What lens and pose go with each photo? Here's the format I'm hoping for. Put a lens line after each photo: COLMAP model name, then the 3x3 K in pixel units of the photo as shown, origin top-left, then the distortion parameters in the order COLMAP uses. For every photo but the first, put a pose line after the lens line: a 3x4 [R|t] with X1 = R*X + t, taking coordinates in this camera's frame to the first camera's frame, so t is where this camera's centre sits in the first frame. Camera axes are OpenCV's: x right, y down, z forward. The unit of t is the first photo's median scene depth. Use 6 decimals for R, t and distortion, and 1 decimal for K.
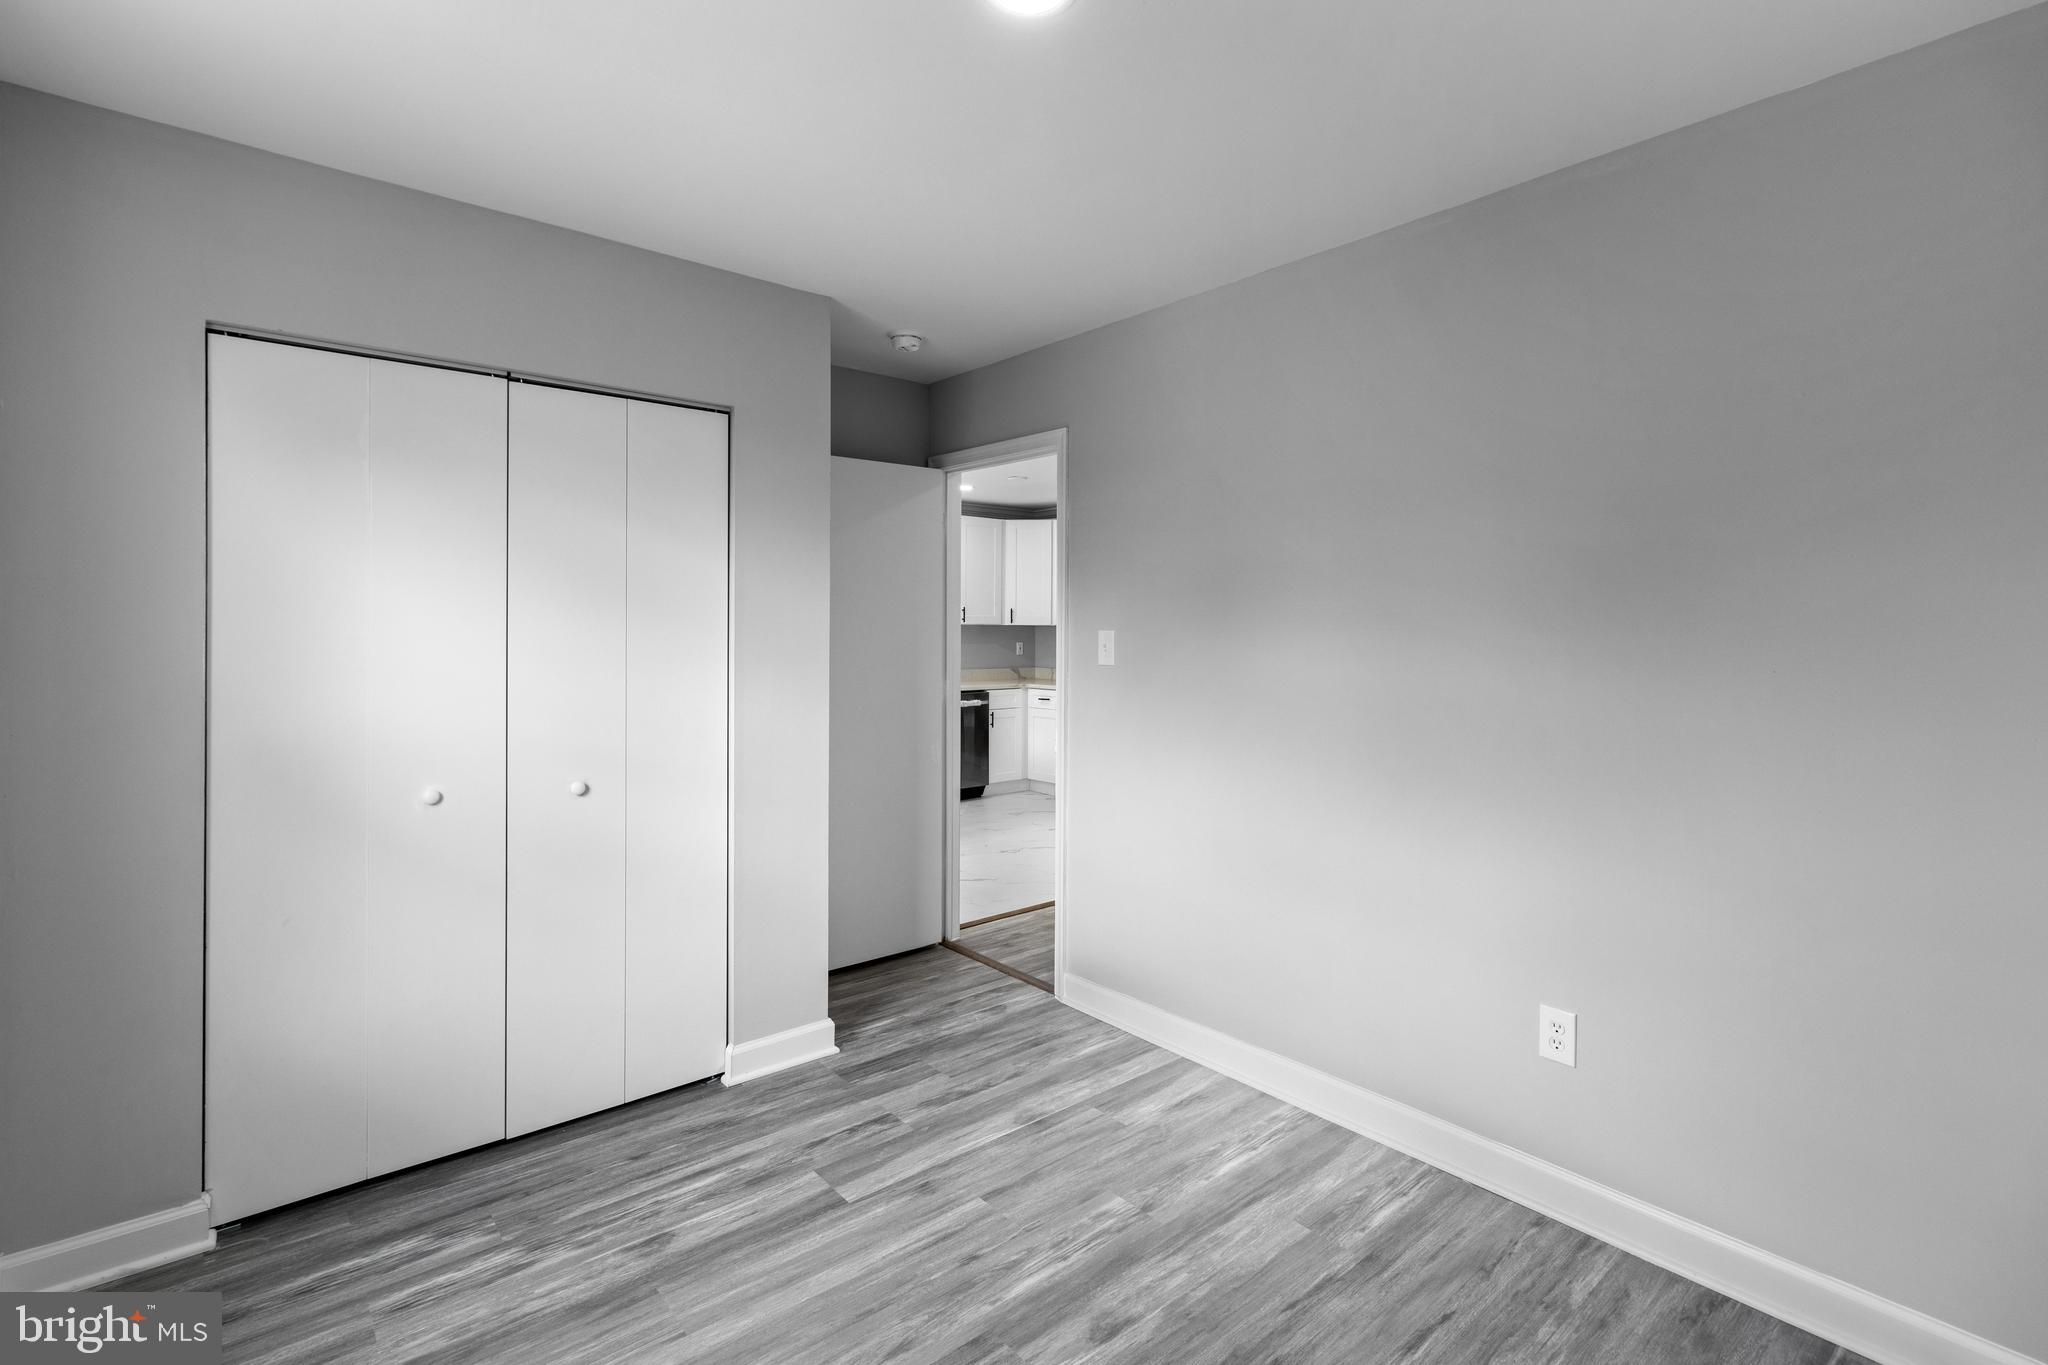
lens RADIAL K [[965.9, 0, 1015.0], [0, 965.9, 673.9], [0, 0, 1]] dist [-0.001419, -0.001019]
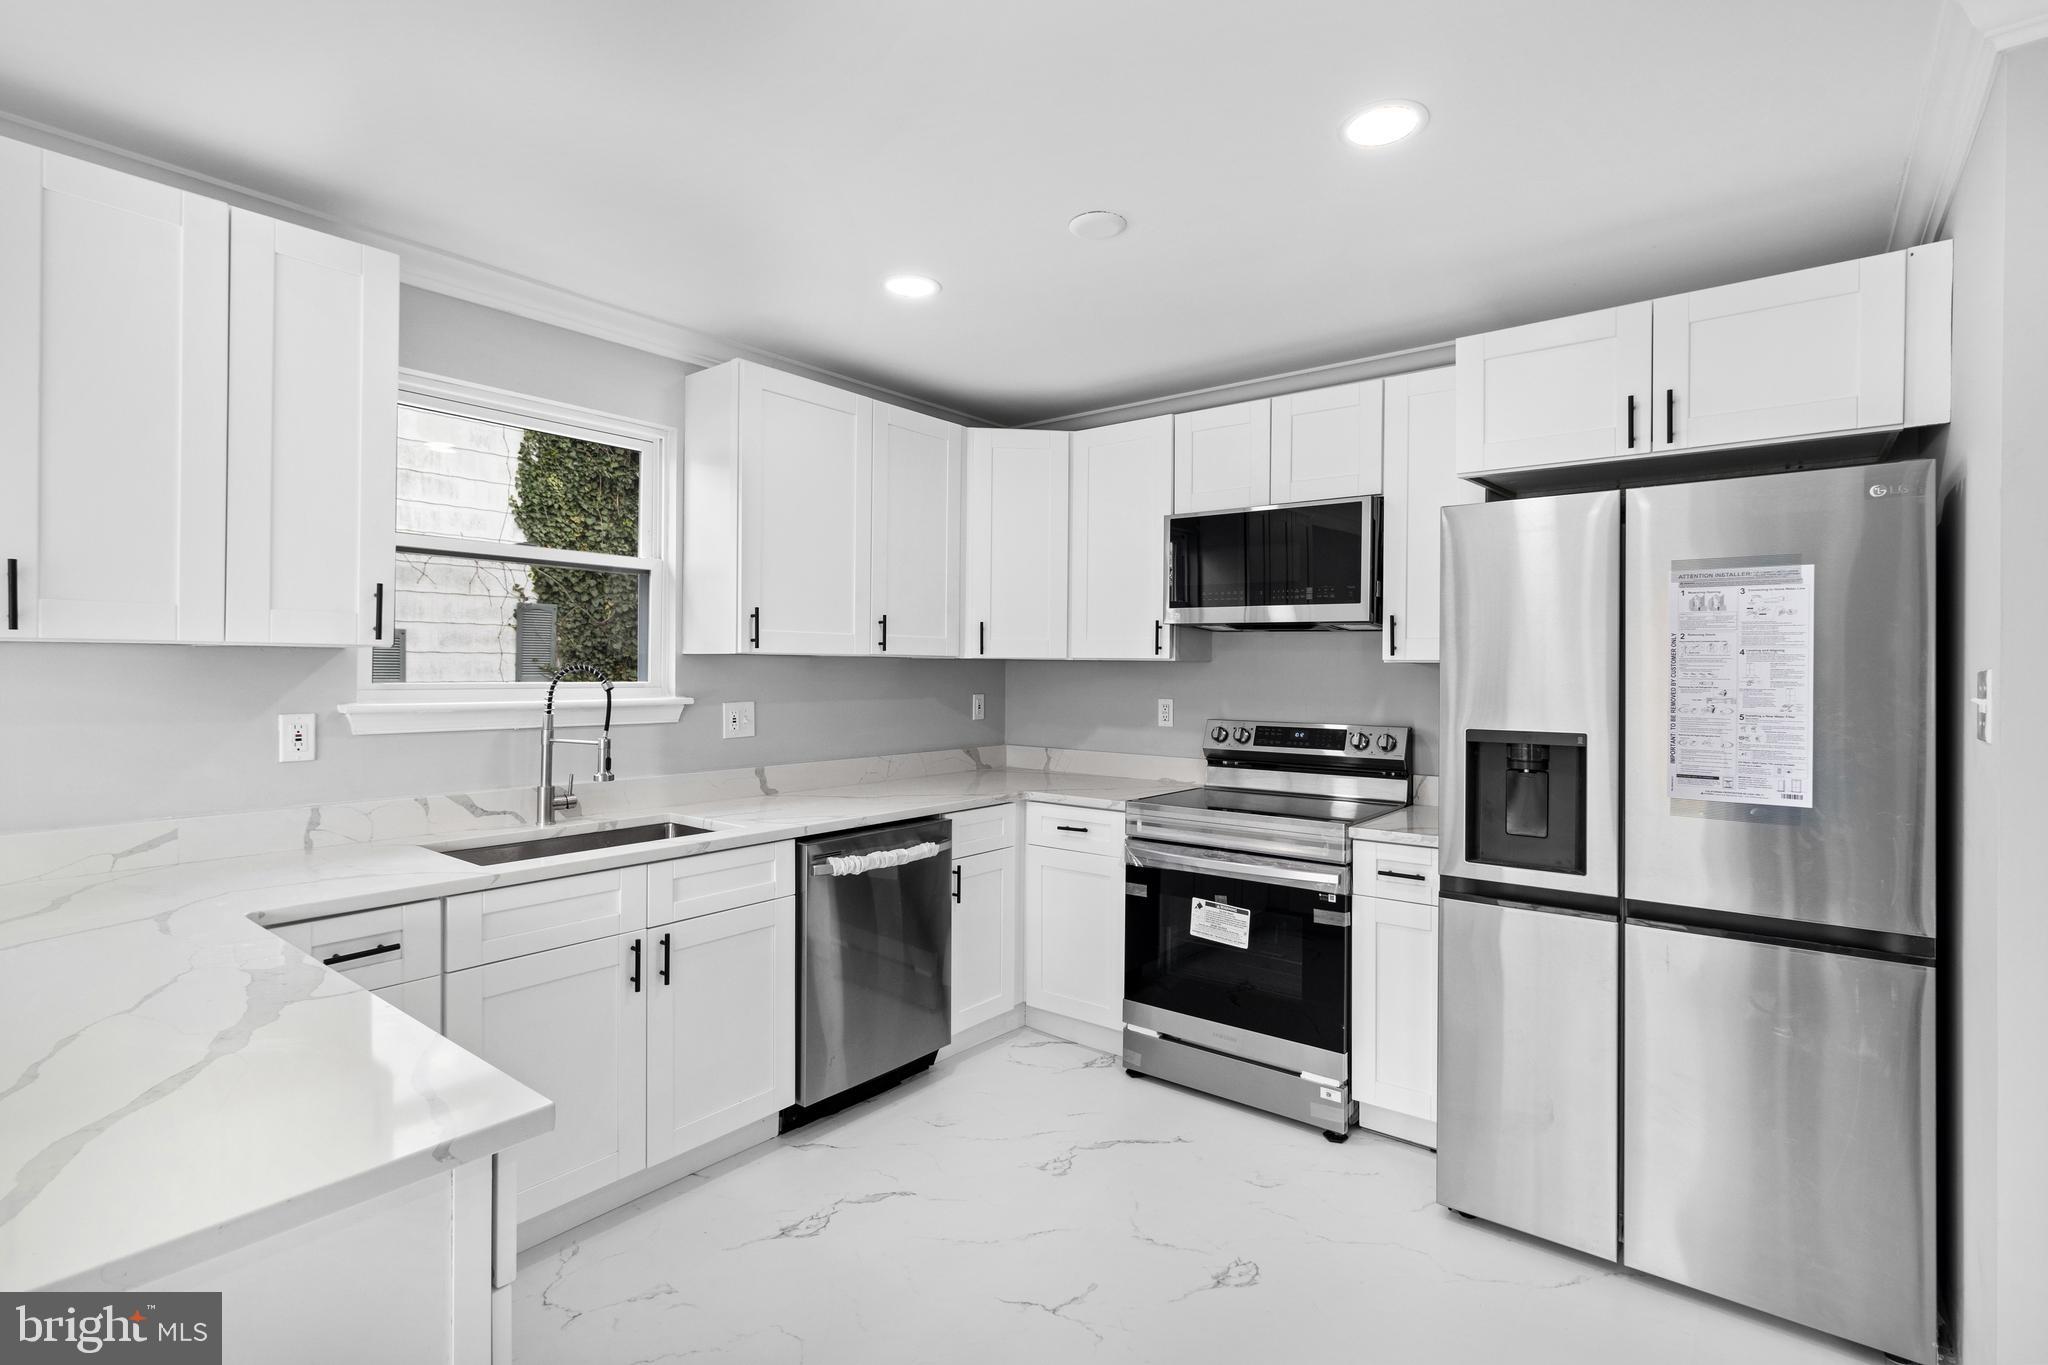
lens RADIAL K [[955.1, 0, 1036.1], [0, 955.1, 666.8], [0, 0, 1]] dist [0.000050, 0.000509]
pose [[0.977379, 0.005500, 0.211424, -0.073668], [0.005495, 0.998664, -0.051380, -0.023429], [-0.211424, 0.051379, 0.976043, 0.559609]]
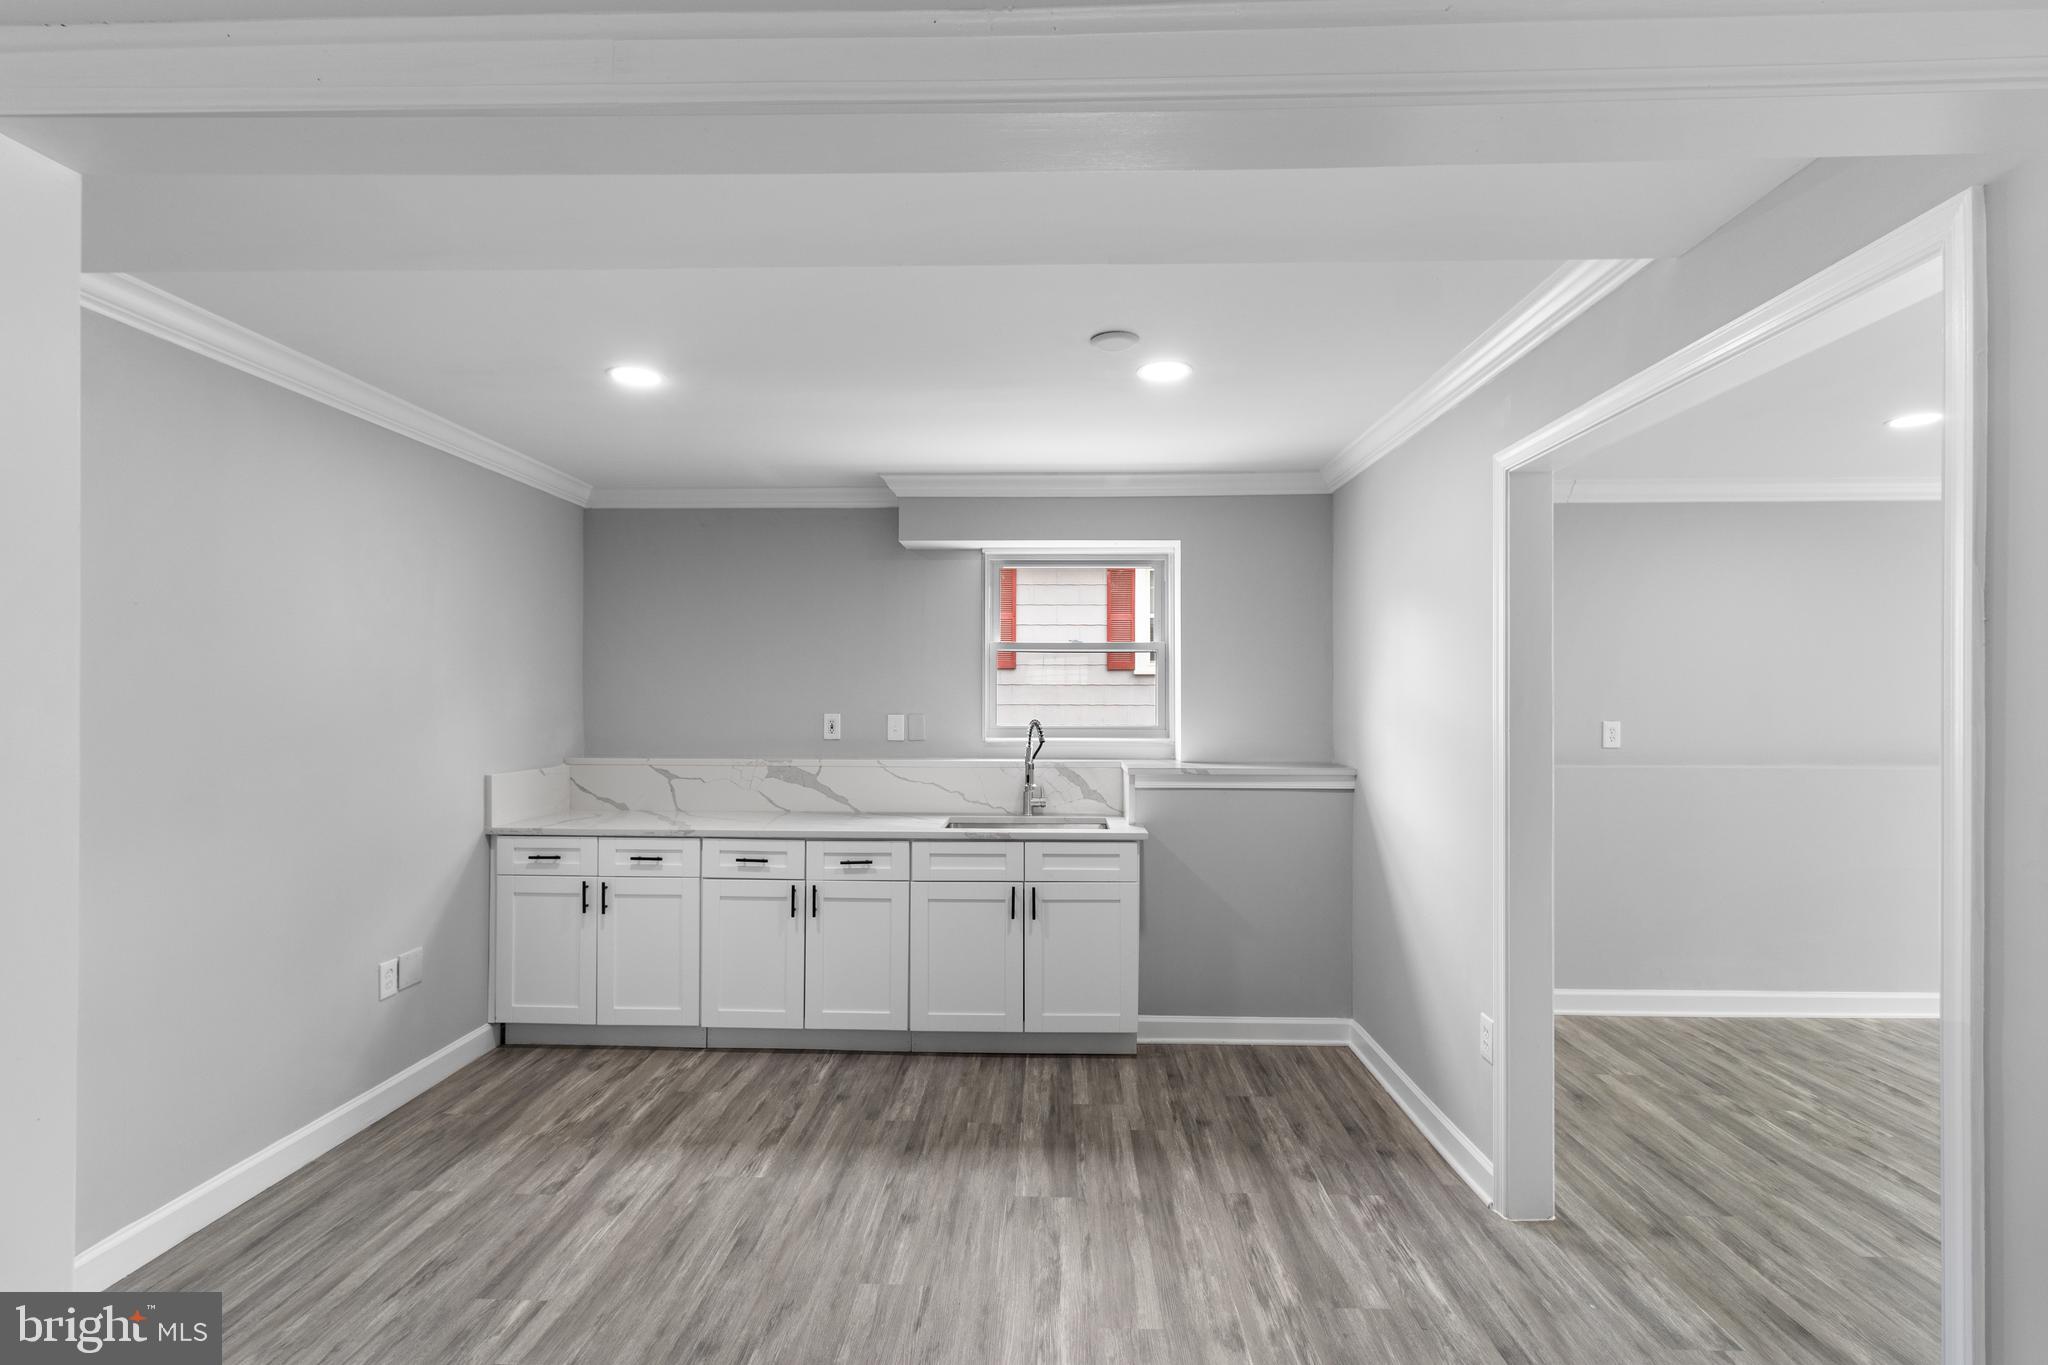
lens RADIAL K [[971.9, 0, 1020.5], [0, 971.9, 700.7], [0, 0, 1]] dist [-0.000371, 0.000080]
pose [[0.743035, -0.004233, -0.669239, 0.176914], [-0.031152, 0.998677, -0.040903, -0.026686], [0.668527, 0.051240, 0.741920, 0.524896]]
